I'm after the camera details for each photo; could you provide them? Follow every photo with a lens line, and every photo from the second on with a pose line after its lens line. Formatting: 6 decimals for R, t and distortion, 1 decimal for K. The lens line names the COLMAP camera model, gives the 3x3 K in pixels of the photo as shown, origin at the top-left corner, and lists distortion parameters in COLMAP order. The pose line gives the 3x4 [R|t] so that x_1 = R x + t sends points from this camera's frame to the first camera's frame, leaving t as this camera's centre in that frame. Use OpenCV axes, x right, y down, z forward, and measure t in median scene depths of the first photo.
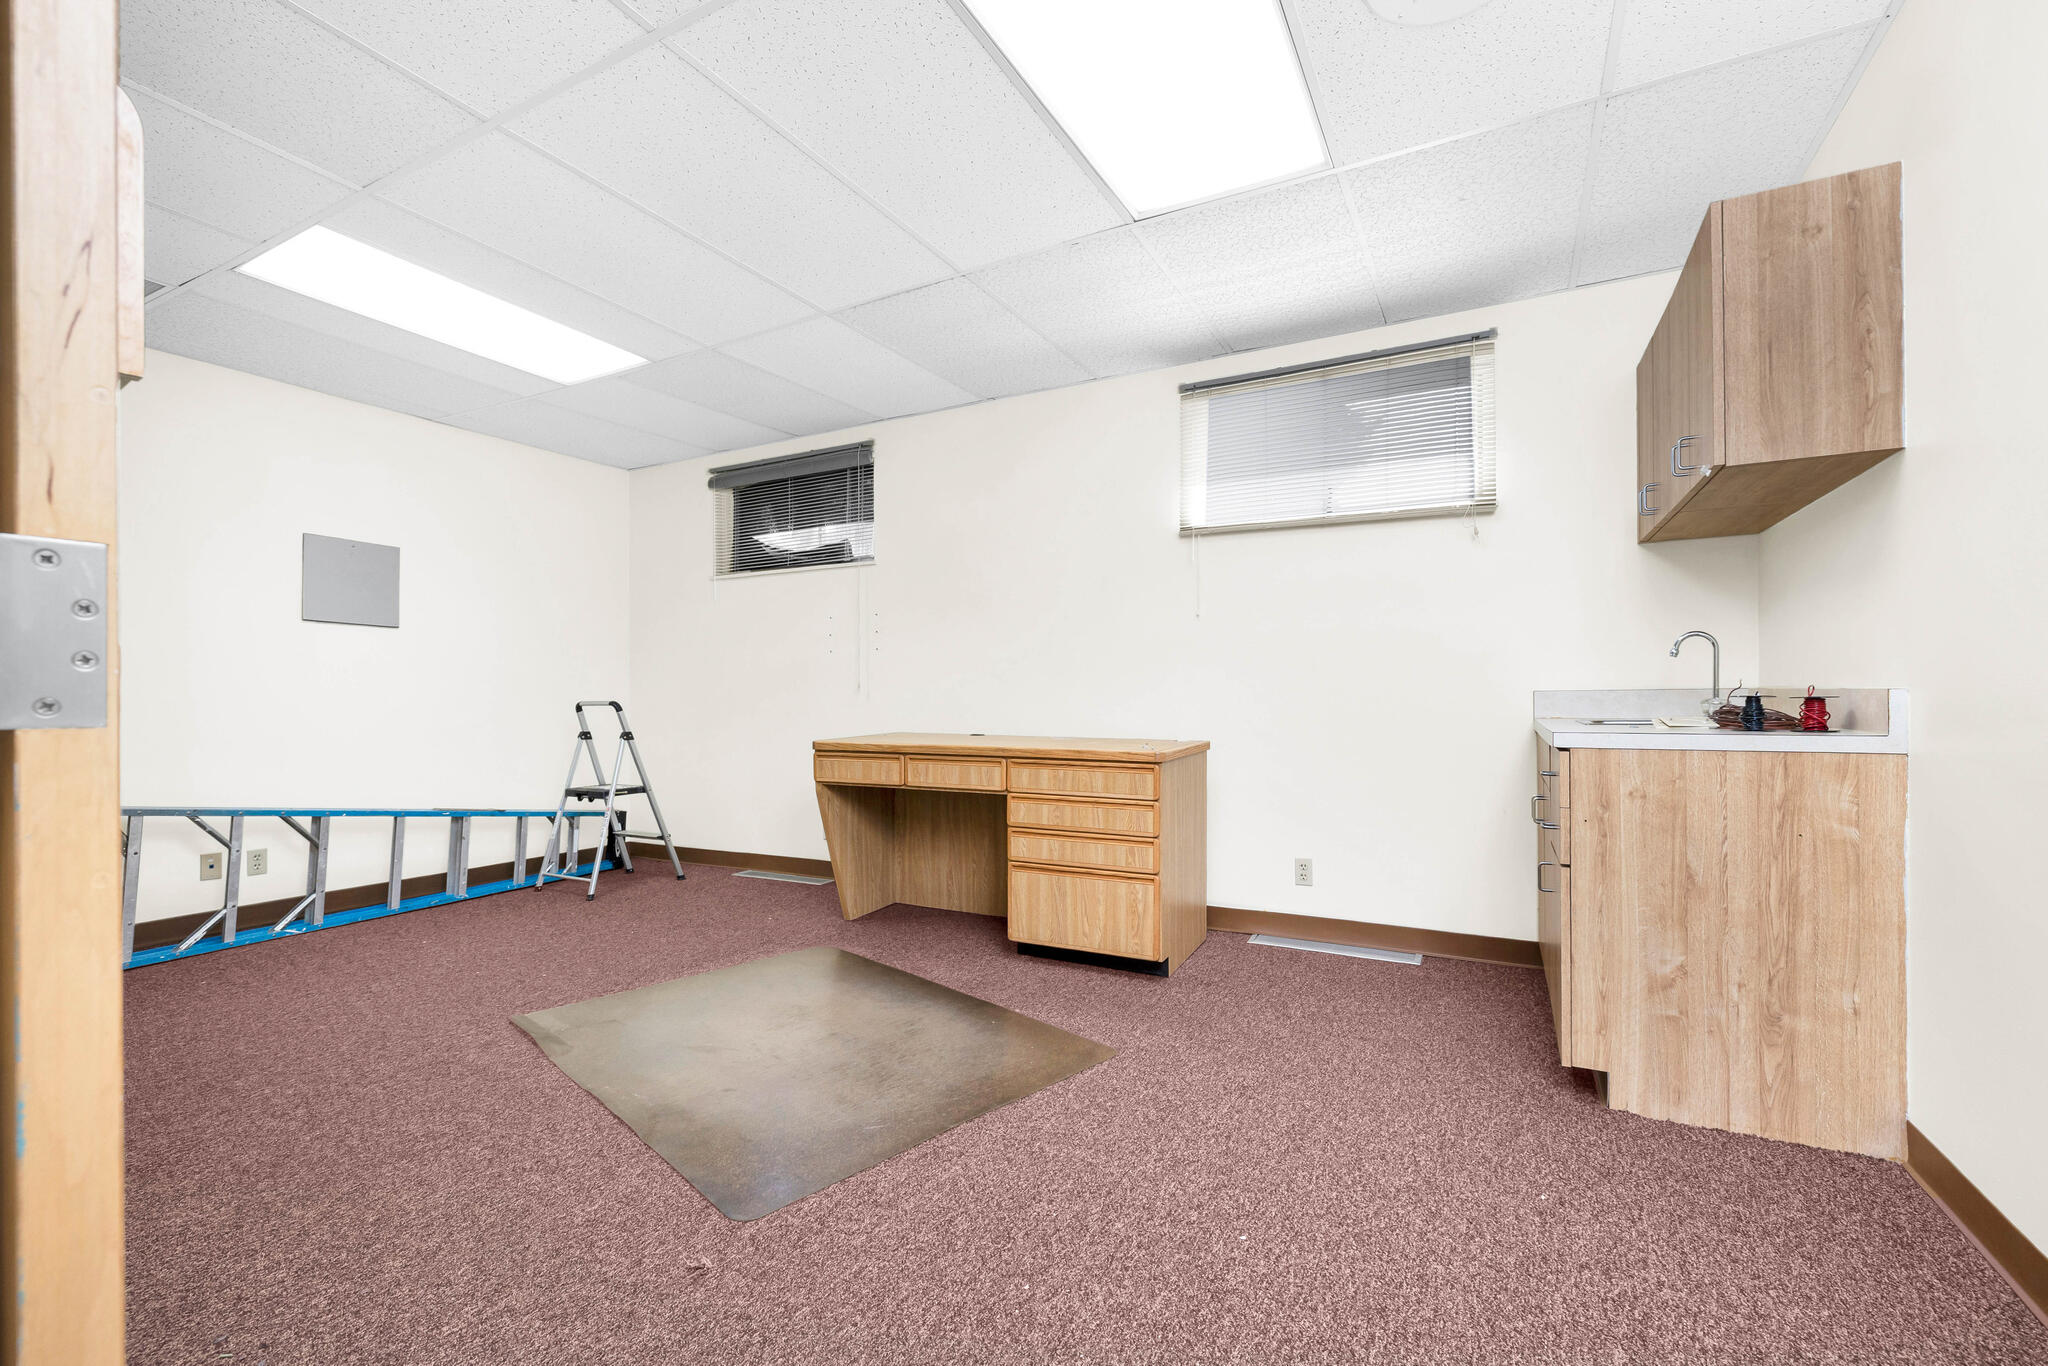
lens RADIAL K [[878.7, 0, 1046.0], [0, 878.7, 698.4], [0, 0, 1]] dist [0.001150, -0.000647]
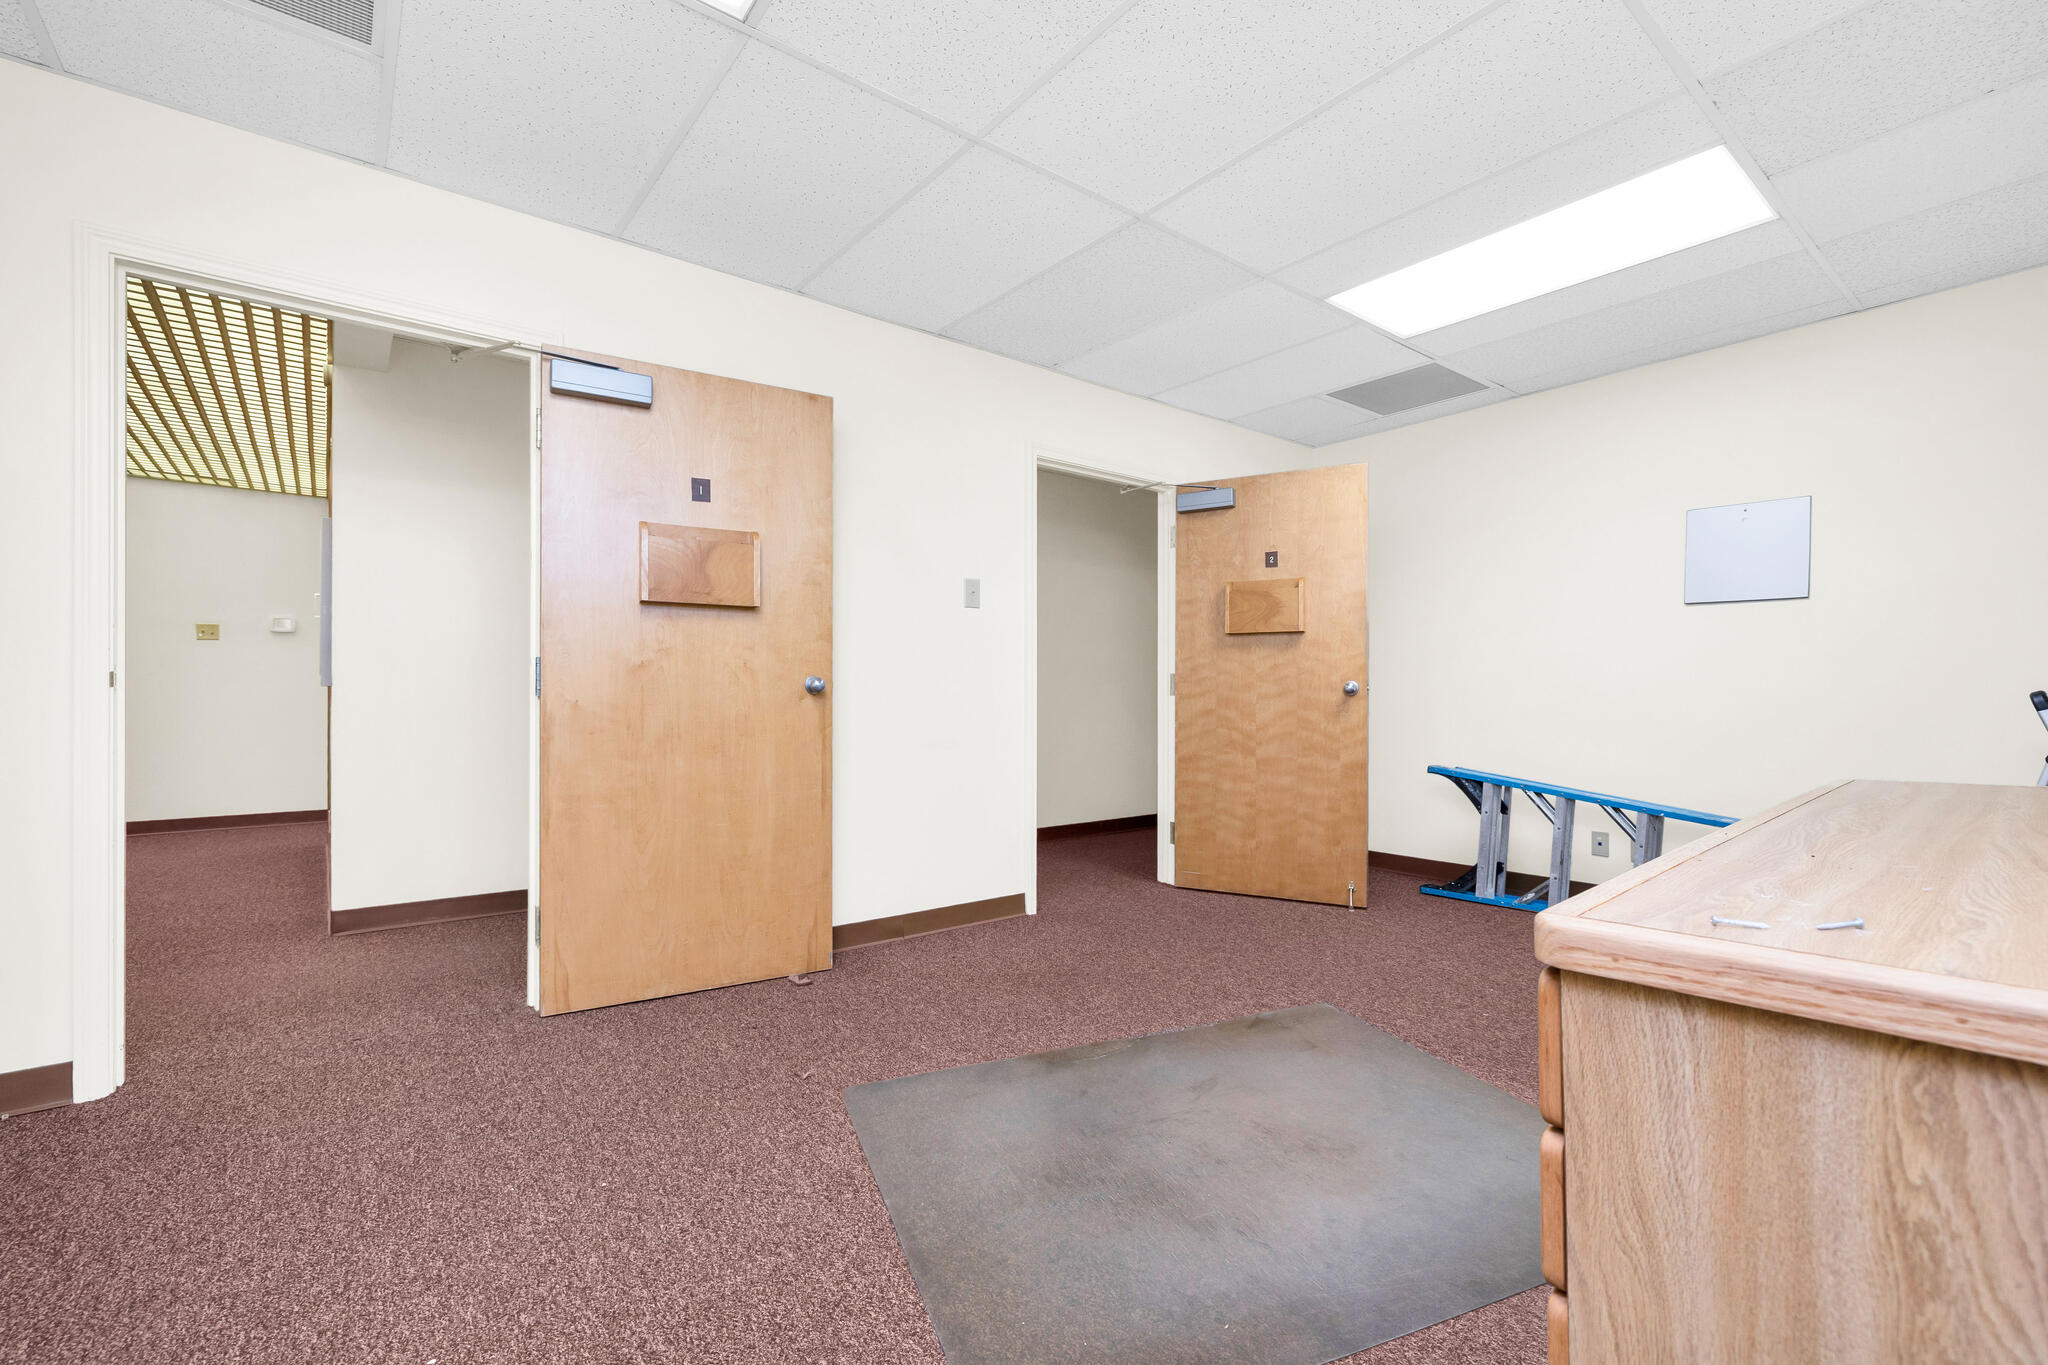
lens RADIAL K [[878.7, 0, 1032.8], [0, 878.7, 688.8], [0, 0, 1]] dist [0.001150, -0.000647]
pose [[-0.448494, 0.001583, -0.893785, 0.374528], [0.010414, 0.999940, -0.003455, -0.003585], [0.893725, -0.010858, -0.448483, 0.958951]]
